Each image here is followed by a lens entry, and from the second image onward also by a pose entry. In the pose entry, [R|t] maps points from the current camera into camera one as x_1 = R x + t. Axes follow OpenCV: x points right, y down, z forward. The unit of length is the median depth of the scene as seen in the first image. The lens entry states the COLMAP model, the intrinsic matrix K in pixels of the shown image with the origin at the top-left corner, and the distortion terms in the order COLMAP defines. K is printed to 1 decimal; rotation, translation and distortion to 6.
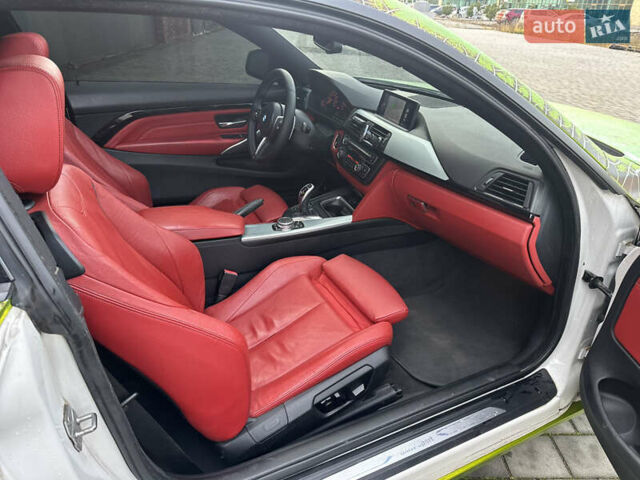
lens RADIAL K [[448.0, 0, 319.9], [0, 448.0, 242.9], [0, 0, 1]] dist [0.133030, -0.201881]
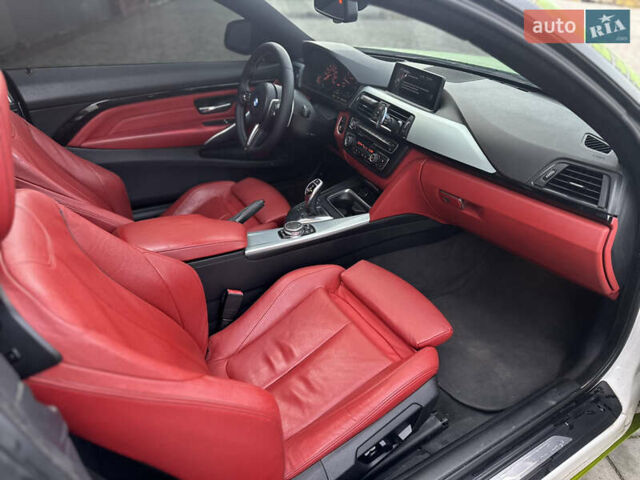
lens RADIAL K [[448.0, 0, 319.9], [0, 448.0, 242.9], [0, 0, 1]] dist [0.133030, -0.201881]
pose [[0.996804, -0.063710, 0.048191, -0.072932], [0.060453, 0.995969, 0.066265, -0.073065], [-0.052218, -0.063140, 0.996638, 0.149137]]
